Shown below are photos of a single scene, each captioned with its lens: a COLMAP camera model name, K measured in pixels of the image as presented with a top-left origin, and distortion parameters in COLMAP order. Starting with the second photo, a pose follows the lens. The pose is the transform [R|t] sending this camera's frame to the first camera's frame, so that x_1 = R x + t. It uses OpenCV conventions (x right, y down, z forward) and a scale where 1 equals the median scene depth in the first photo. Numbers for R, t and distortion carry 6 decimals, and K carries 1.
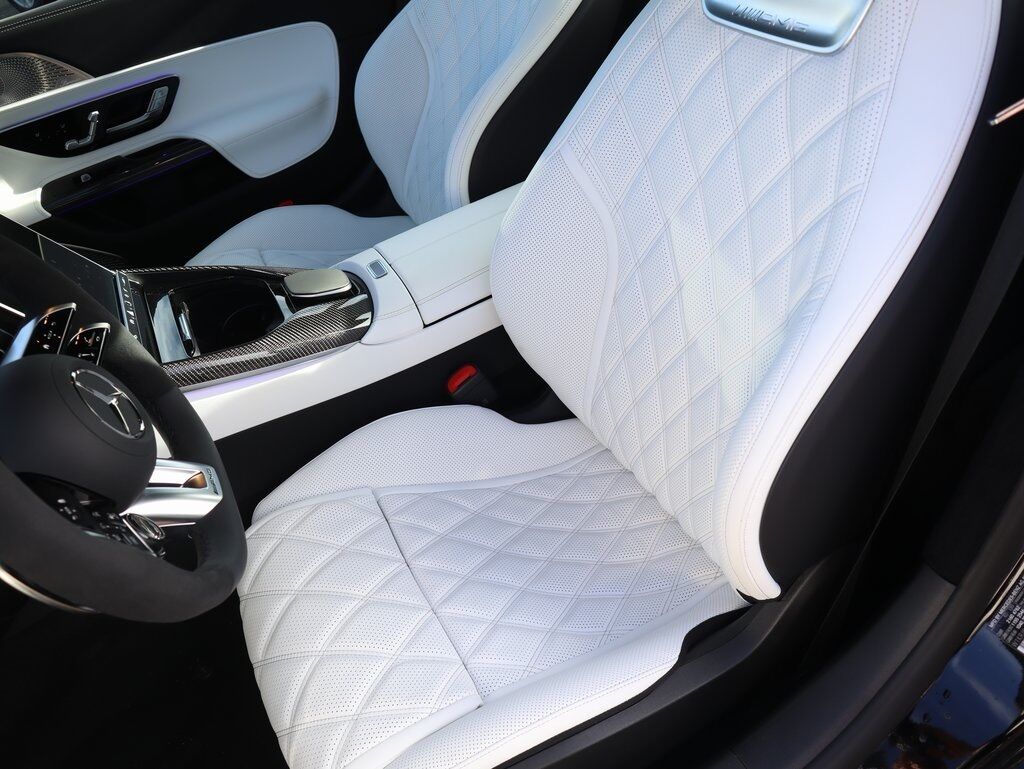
lens RADIAL K [[837.3, 0, 512.0], [0, 837.3, 384.5], [0, 0, 1]] dist [-0.107534, 0.088952]
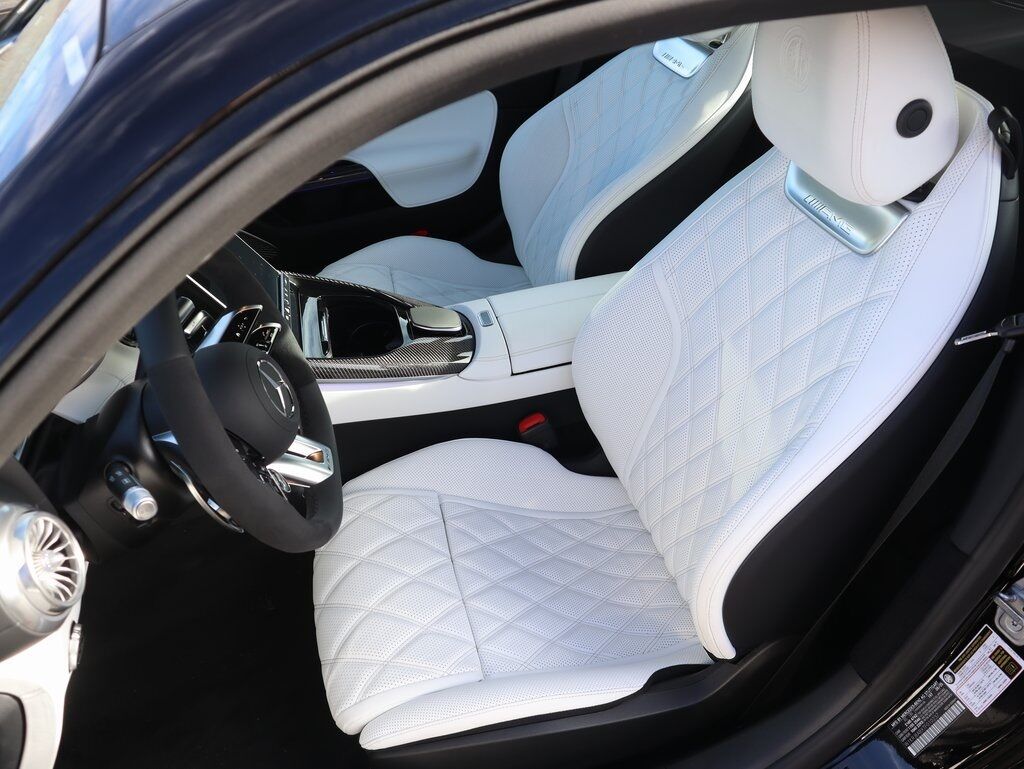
lens RADIAL K [[837.3, 0, 512.0], [0, 837.3, 384.5], [0, 0, 1]] dist [-0.107534, 0.088952]
pose [[0.966788, 0.235962, -0.098199, 0.020087], [-0.239288, 0.970666, -0.023422, -0.029078], [0.089792, 0.046142, 0.994891, -0.230319]]
